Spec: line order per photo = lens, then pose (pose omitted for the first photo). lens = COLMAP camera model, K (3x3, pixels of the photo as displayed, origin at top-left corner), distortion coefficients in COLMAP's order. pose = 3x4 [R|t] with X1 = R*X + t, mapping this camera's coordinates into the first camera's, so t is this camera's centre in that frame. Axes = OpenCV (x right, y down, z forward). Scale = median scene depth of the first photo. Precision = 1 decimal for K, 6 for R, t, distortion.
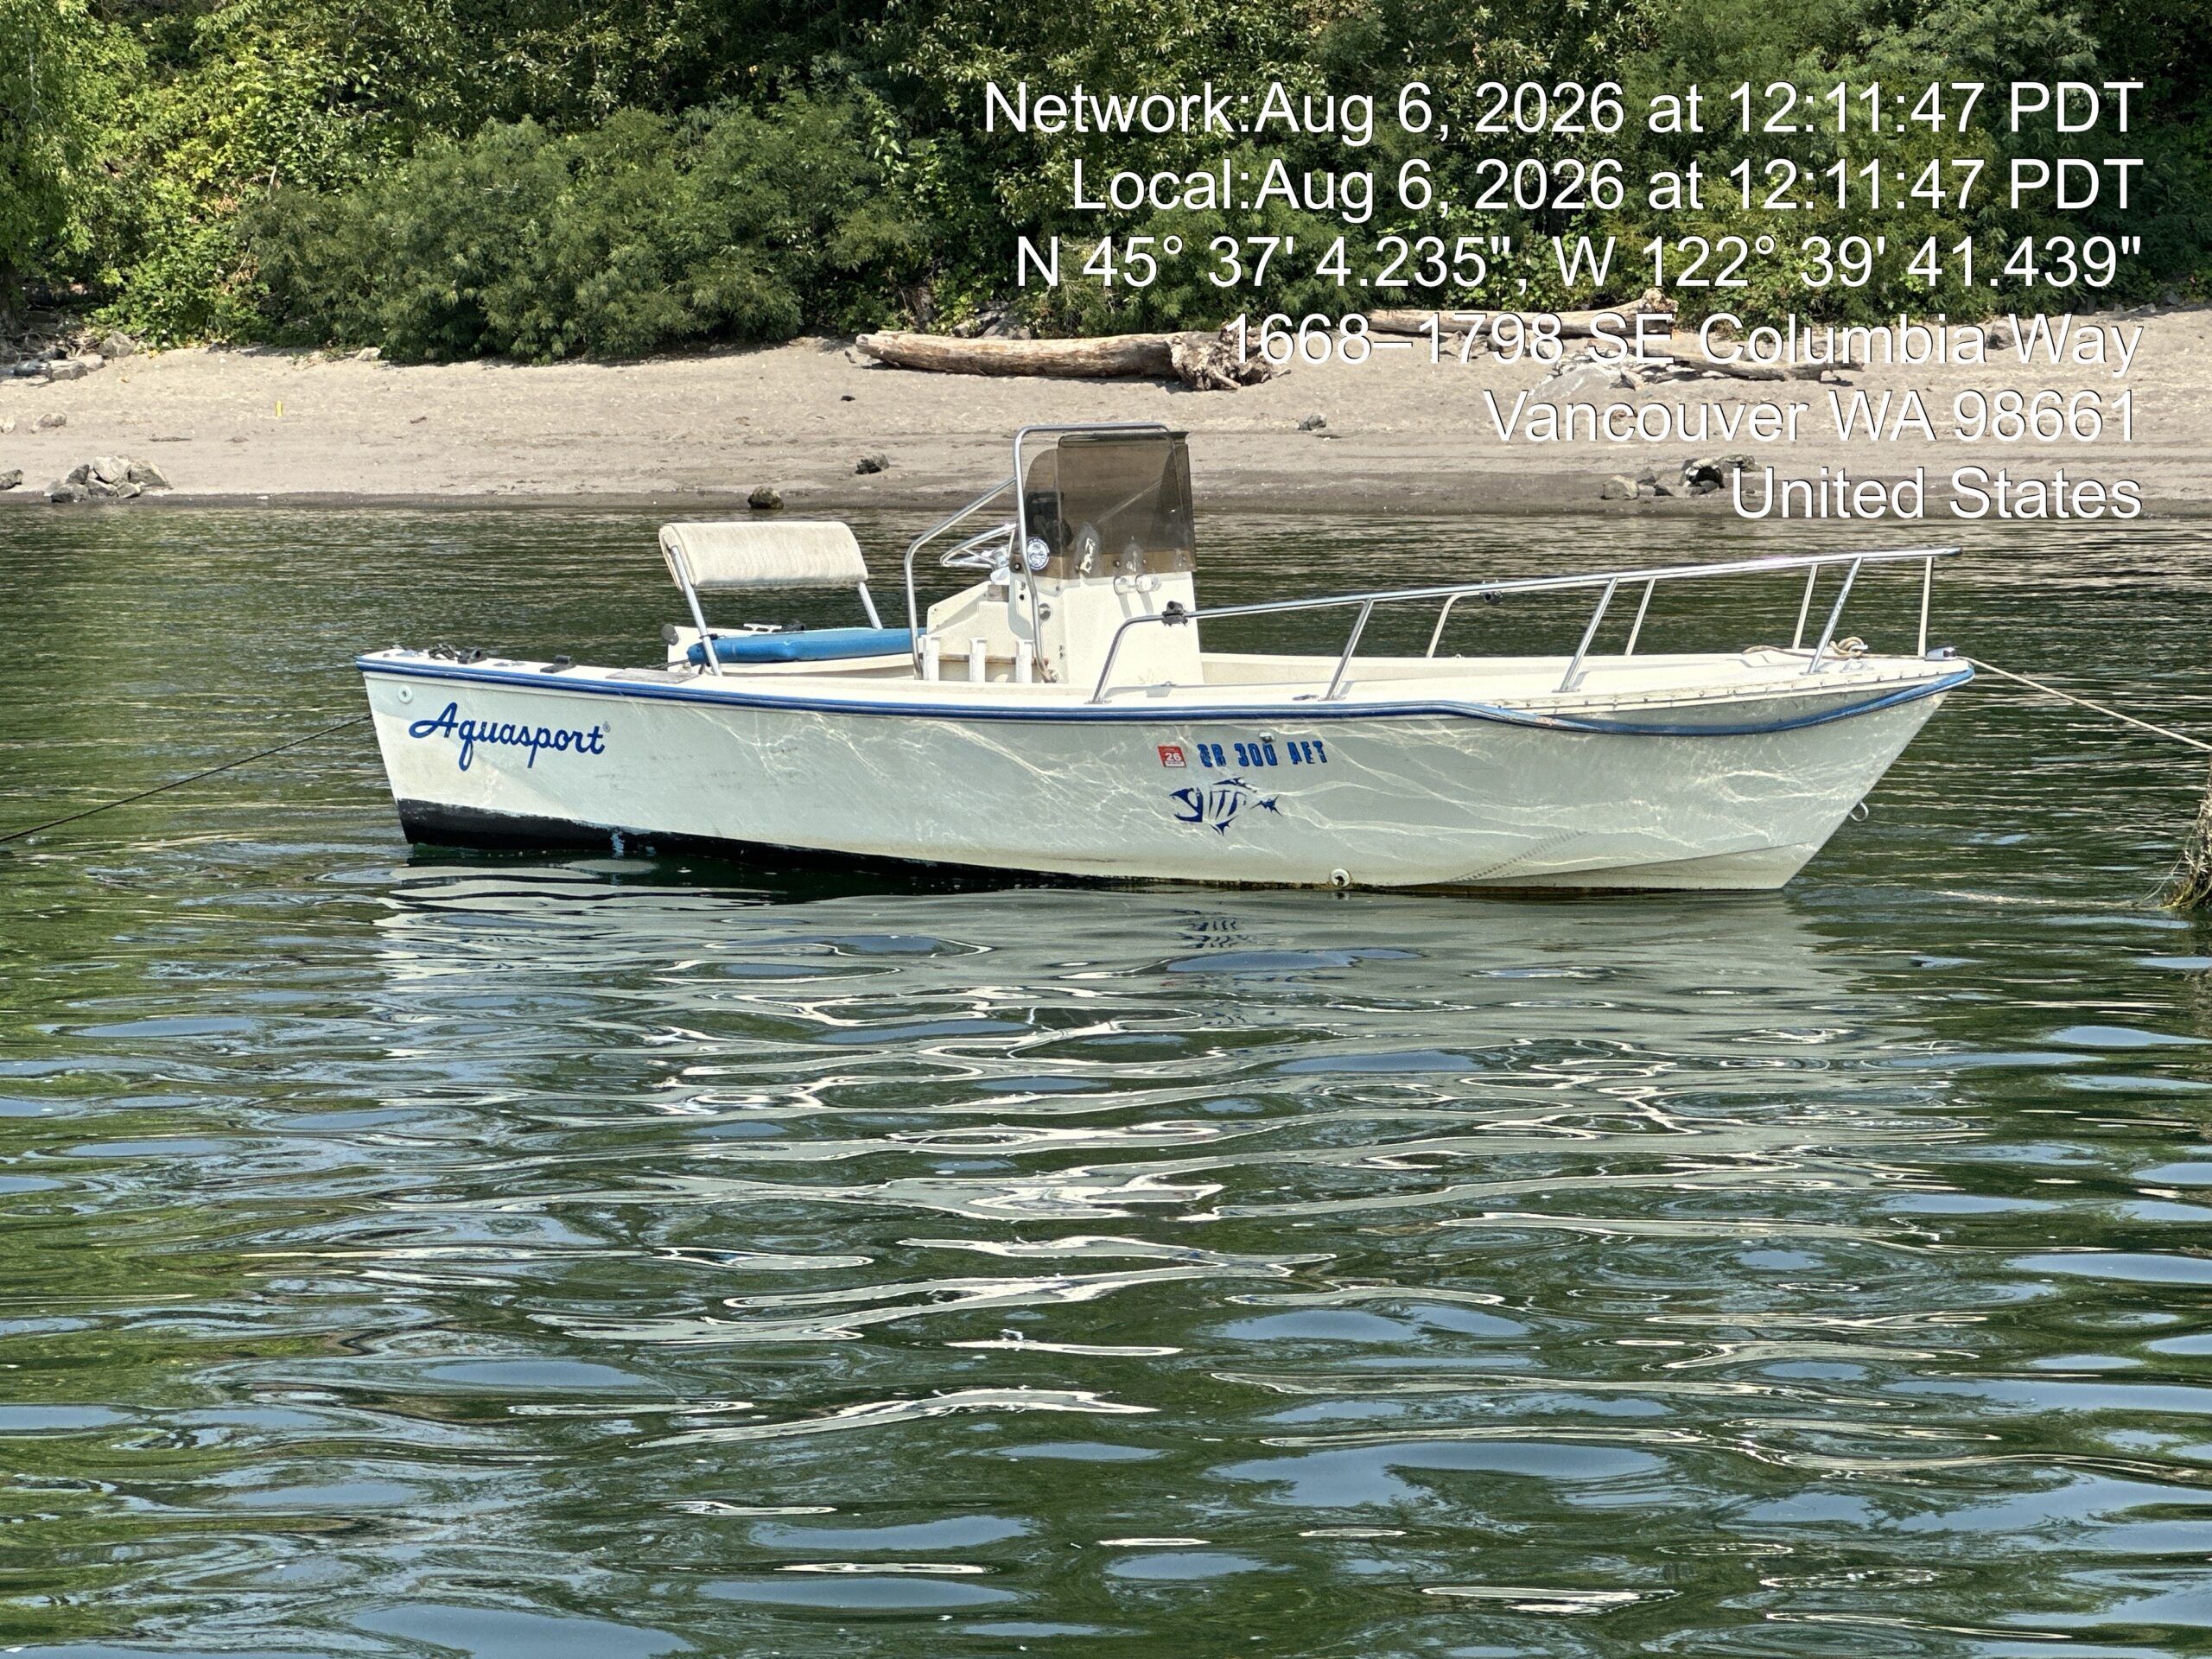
lens RADIAL K [[6275.4, 0, 1107.1], [0, 6275.4, 829.5], [0, 0, 1]] dist [0.022573, 0.000000]
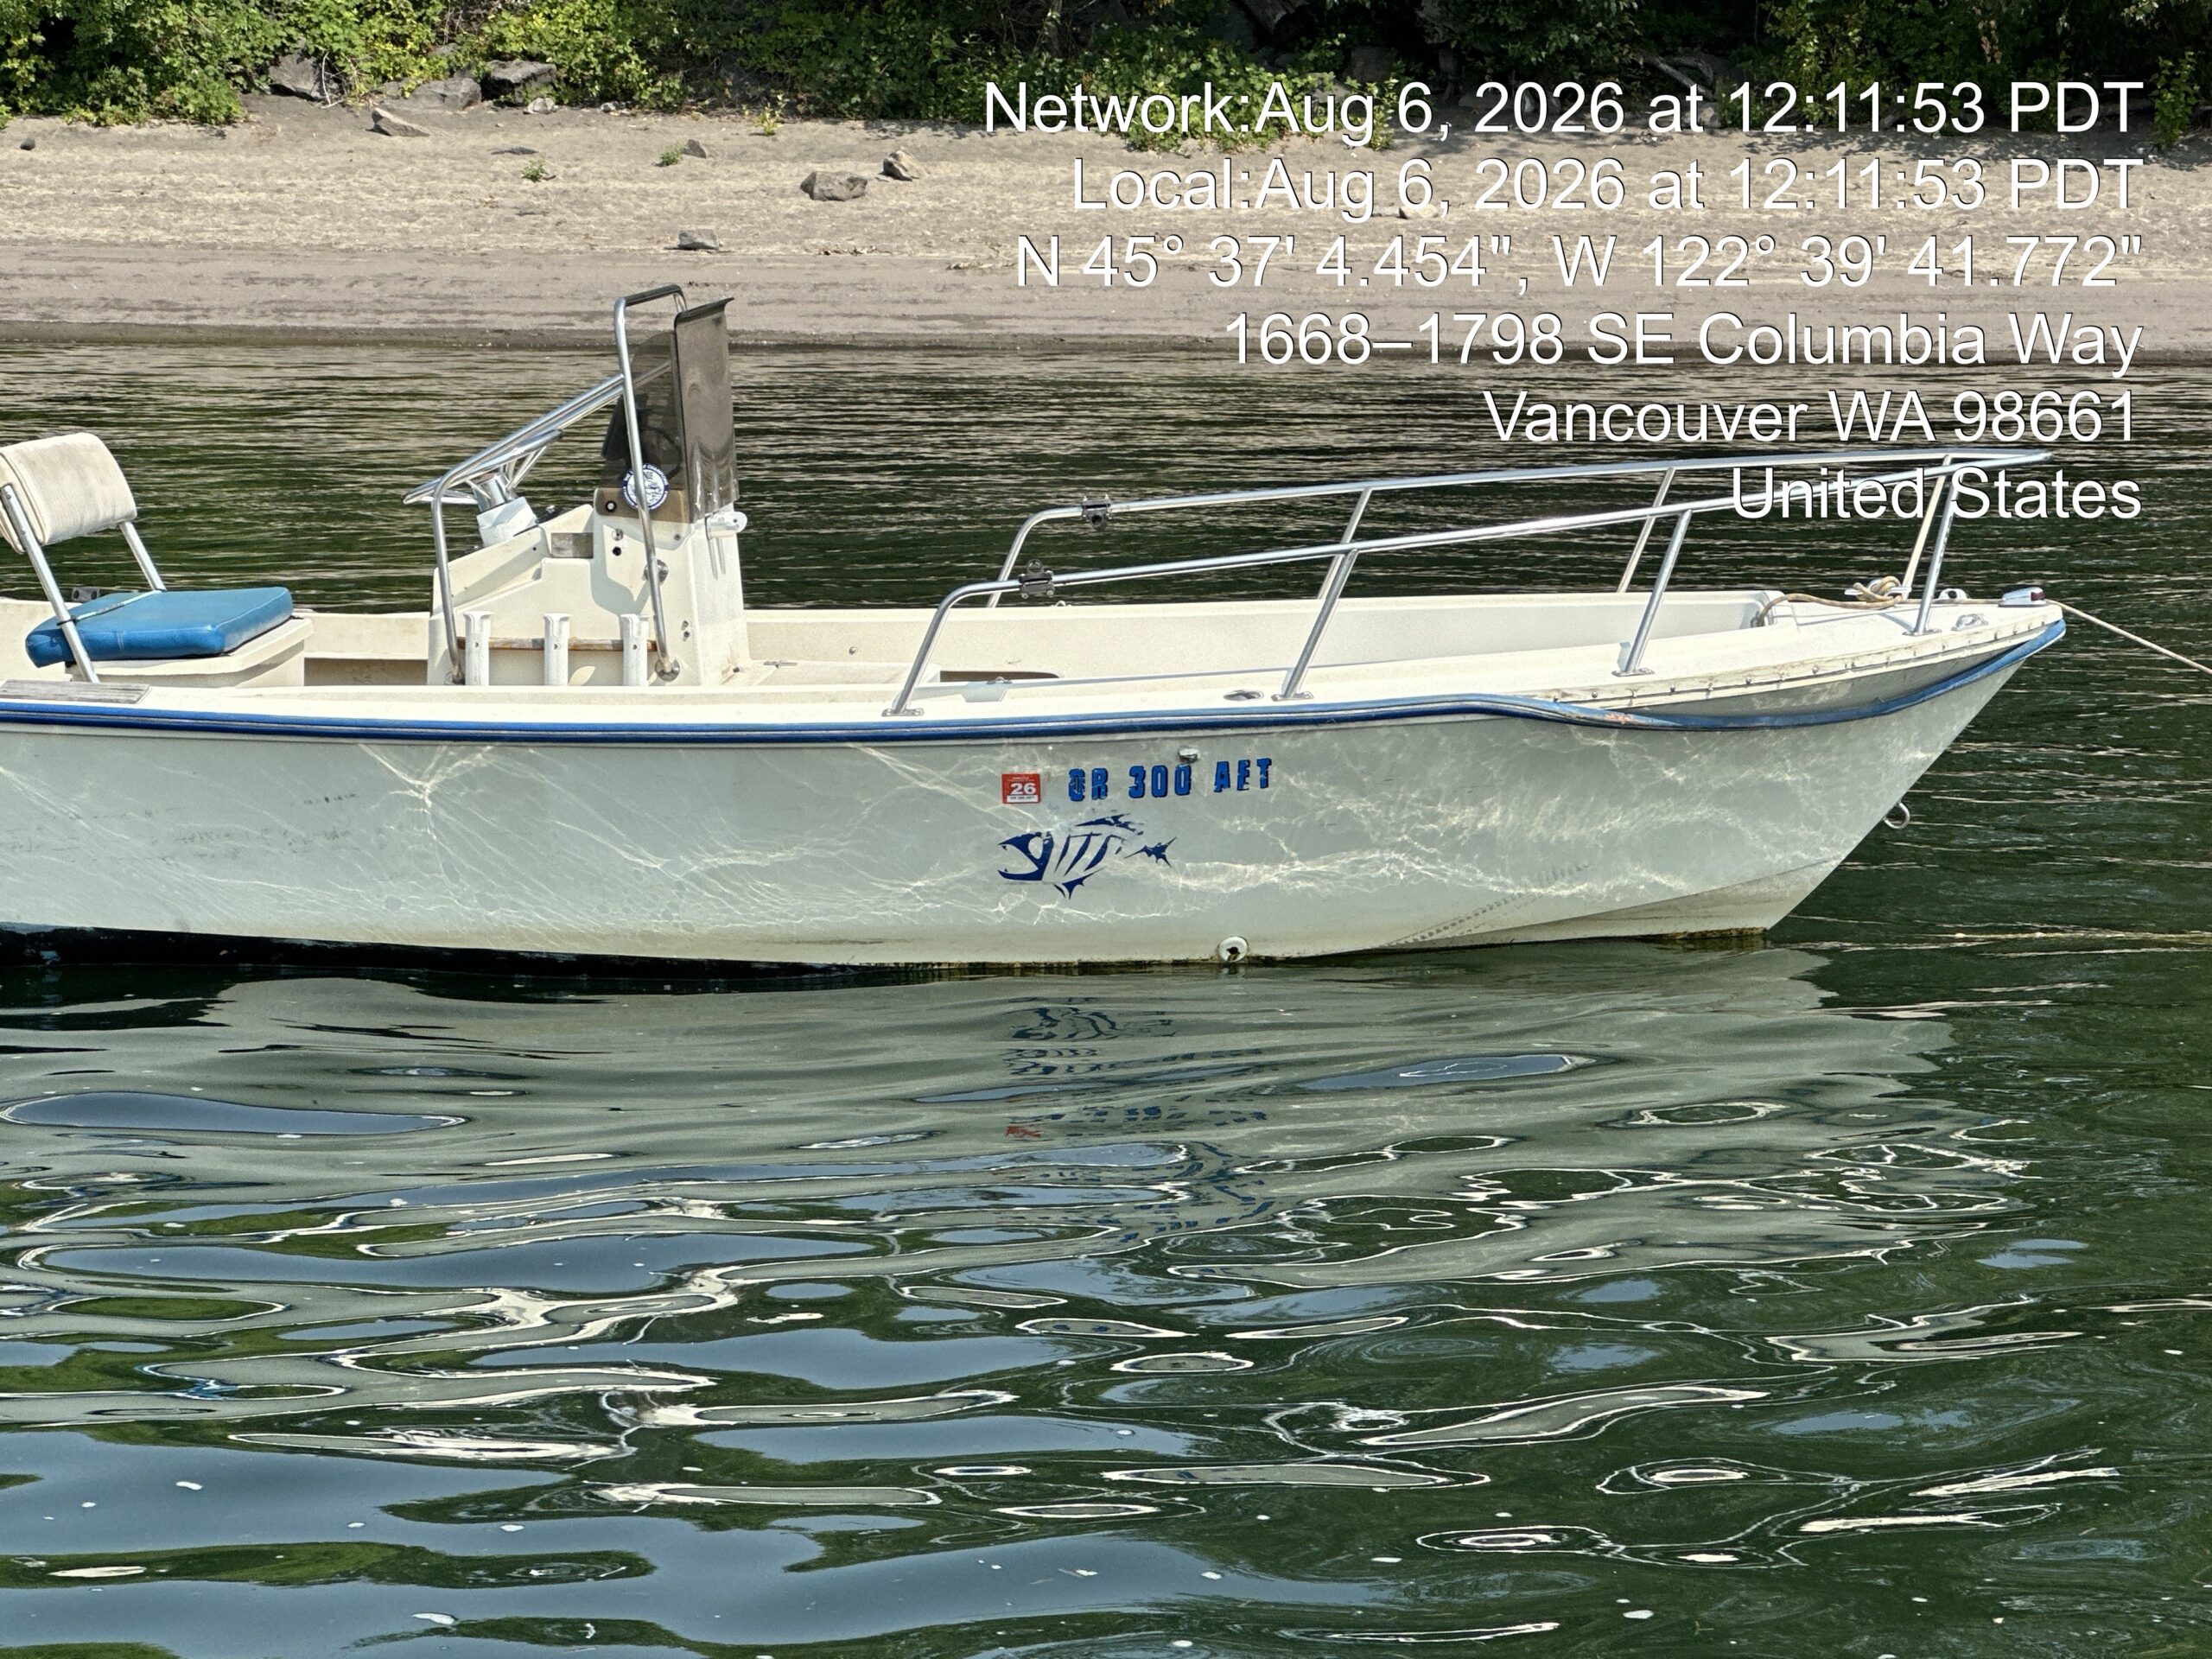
lens RADIAL K [[6275.4, 0, 1106.3], [0, 6275.4, 828.9], [0, 0, 1]] dist [0.022573, 0.000000]
pose [[0.875950, -0.056903, 0.479035, -0.293876], [0.037393, 0.998040, 0.050177, -0.039210], [-0.480951, -0.026040, 0.876361, 0.383369]]
